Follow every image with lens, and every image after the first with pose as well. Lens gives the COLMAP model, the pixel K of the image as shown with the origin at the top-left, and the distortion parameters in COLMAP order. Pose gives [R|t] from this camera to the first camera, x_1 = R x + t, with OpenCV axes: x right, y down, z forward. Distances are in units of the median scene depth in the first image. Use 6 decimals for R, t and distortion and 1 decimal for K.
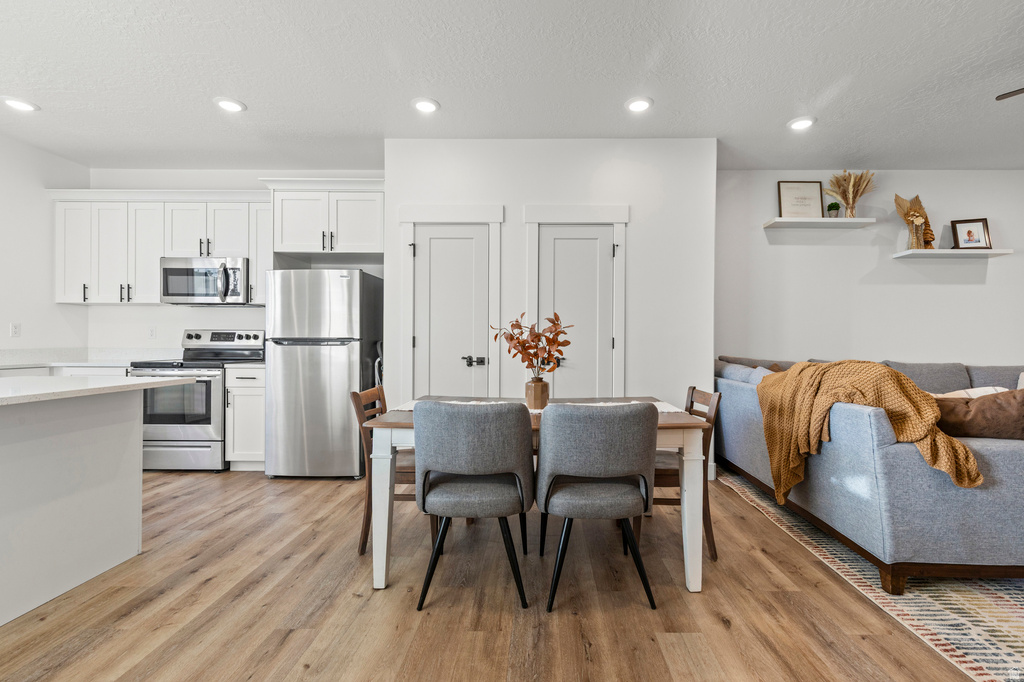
lens RADIAL K [[468.9, 0, 542.9], [0, 468.9, 342.4], [0, 0, 1]] dist [0.002761, 0.000255]
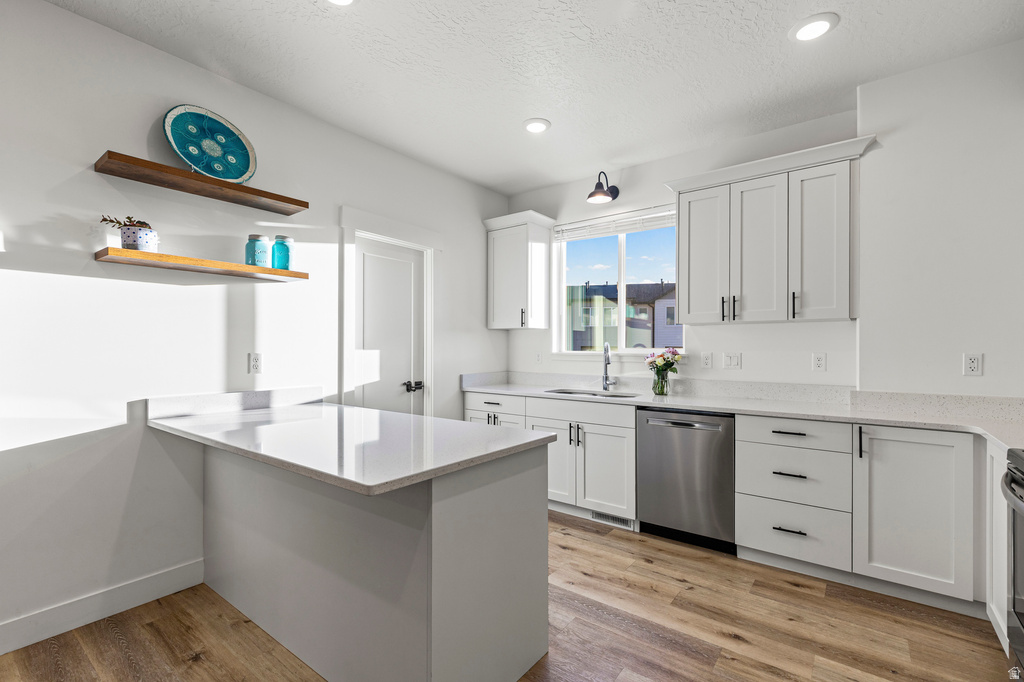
lens RADIAL K [[458.9, 0, 512.1], [0, 458.9, 347.7], [0, 0, 1]] dist [0.005008, -0.000167]
pose [[-0.604436, -0.006972, -0.796623, -0.289590], [-0.008278, 0.999963, -0.002471, -0.041856], [0.796611, 0.005101, -0.604471, 0.895461]]
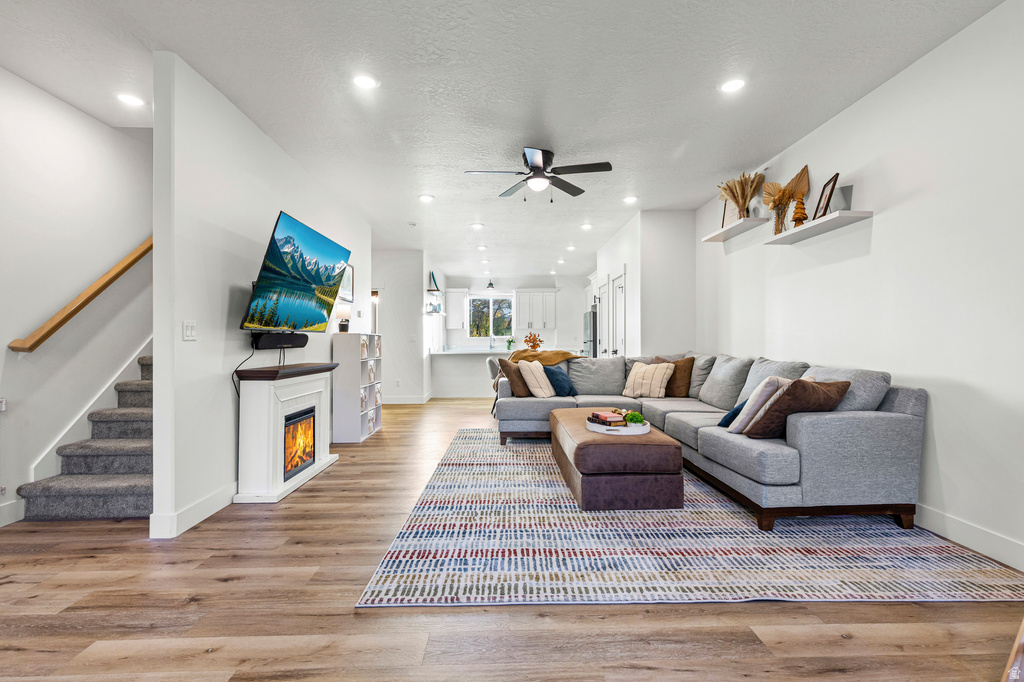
lens RADIAL K [[478.5, 0, 512.0], [0, 478.5, 341.0], [0, 0, 1]] dist [0.001445, -0.000009]
pose [[0.022438, -0.008866, -0.999709, 1.957217], [-0.000109, 0.999961, -0.008871, 0.016559], [0.999748, 0.000308, 0.022436, 0.533943]]
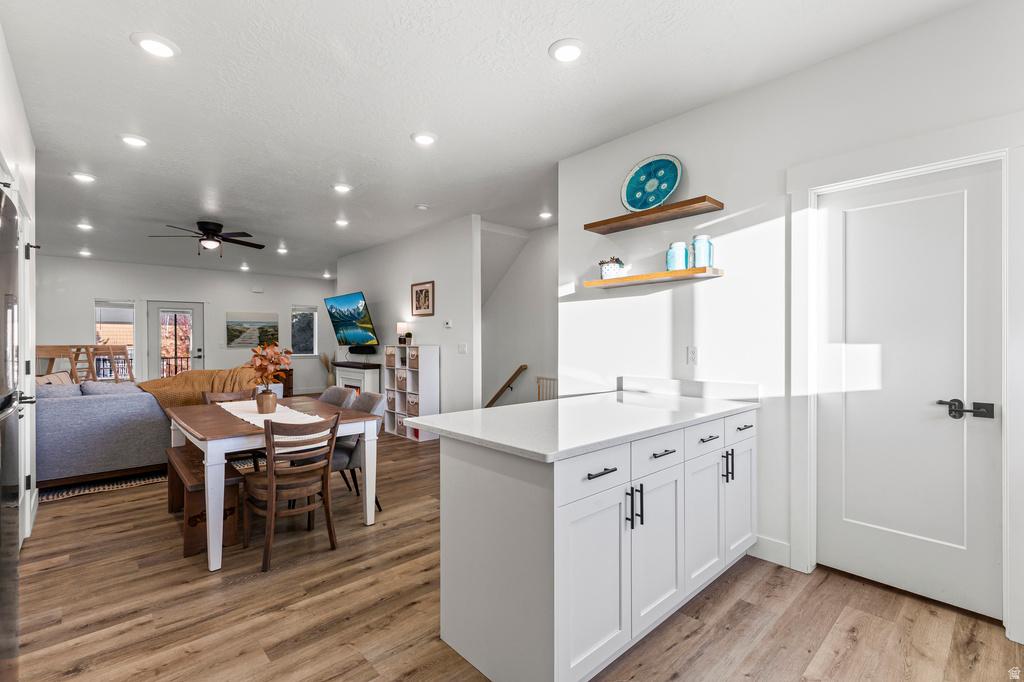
lens RADIAL K [[457.4, 0, 513.1], [0, 457.4, 344.3], [0, 0, 1]] dist [0.002545, 0.000029]
pose [[-0.679353, -0.008975, 0.733757, -0.957621], [0.000772, 0.999916, 0.012945, -0.045716], [-0.733811, 0.009361, -0.679289, 0.909896]]
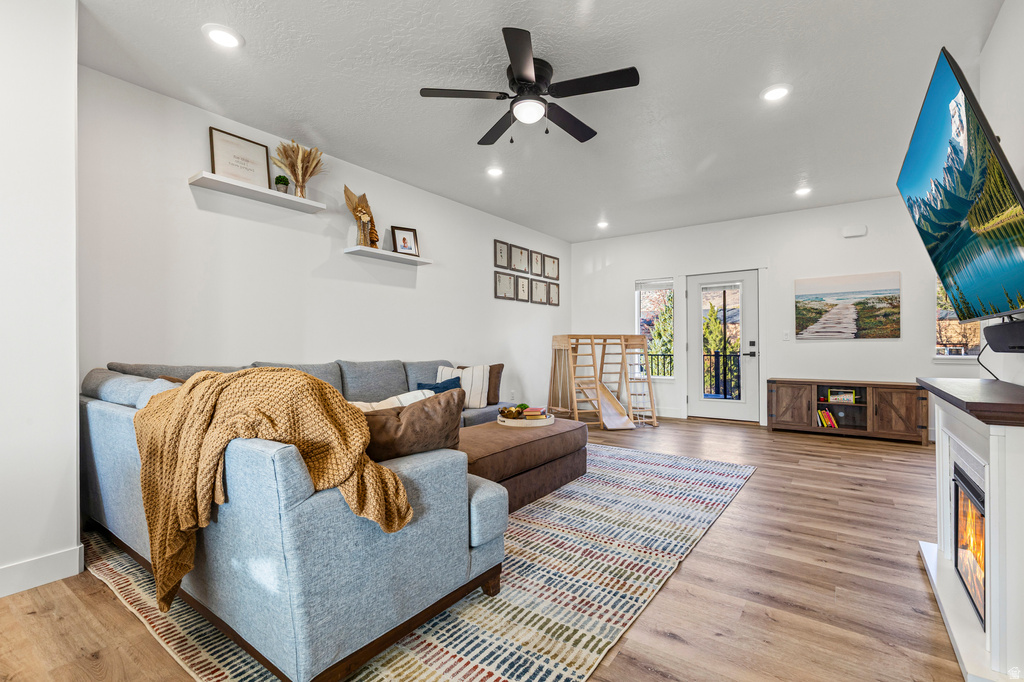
lens RADIAL K [[463.2, 0, 497.9], [0, 463.2, 342.4], [0, 0, 1]] dist [0.002484, 0.000030]
pose [[0.599214, -0.006672, 0.800561, 0.201713], [0.006270, 0.999974, 0.003642, 0.001478], [-0.800565, 0.002837, 0.599240, 0.210636]]
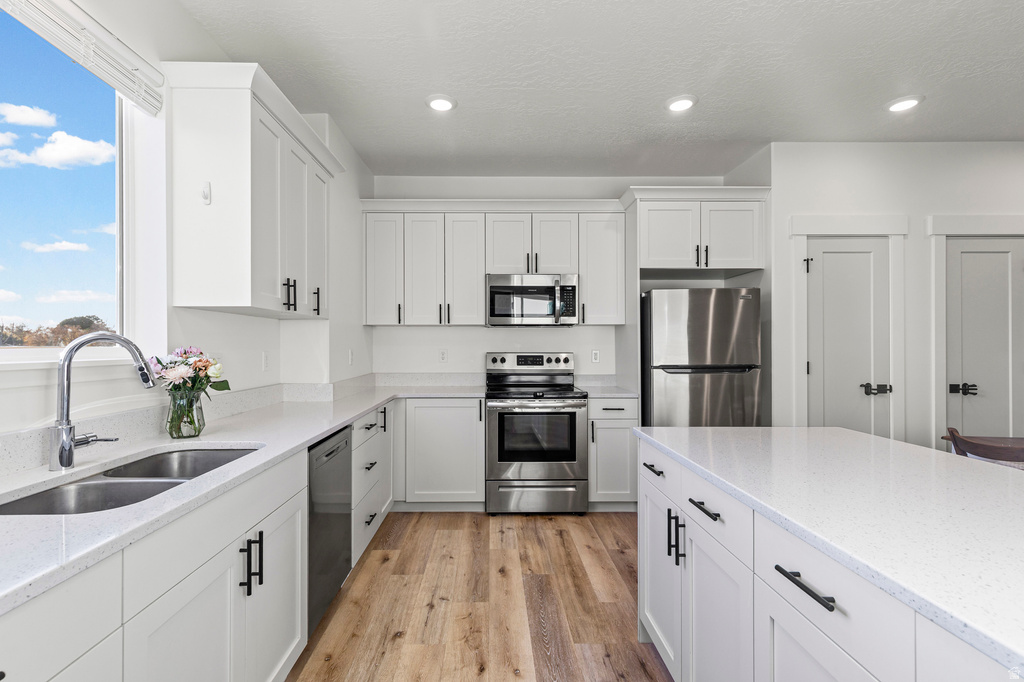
lens RADIAL K [[463.2, 0, 497.9], [0, 463.2, 342.4], [0, 0, 1]] dist [0.002484, 0.000030]
pose [[0.999924, -0.005486, 0.011045, -0.864462], [0.005611, 0.999920, -0.011320, -0.042315], [-0.010982, 0.011381, 0.999875, 0.118135]]
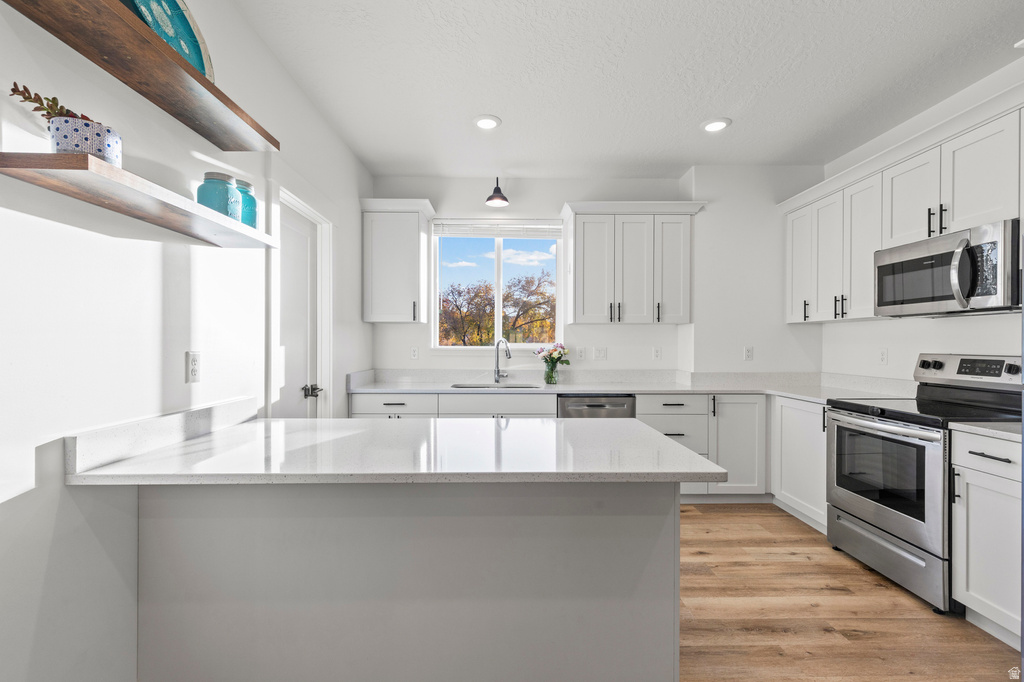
lens RADIAL K [[457.4, 0, 513.1], [0, 457.4, 344.3], [0, 0, 1]] dist [0.002545, 0.000029]
pose [[0.019491, -0.002925, -0.999806, -0.151175], [-0.006427, 0.999975, -0.003051, -0.039964], [0.999789, 0.006485, 0.019472, 0.479752]]
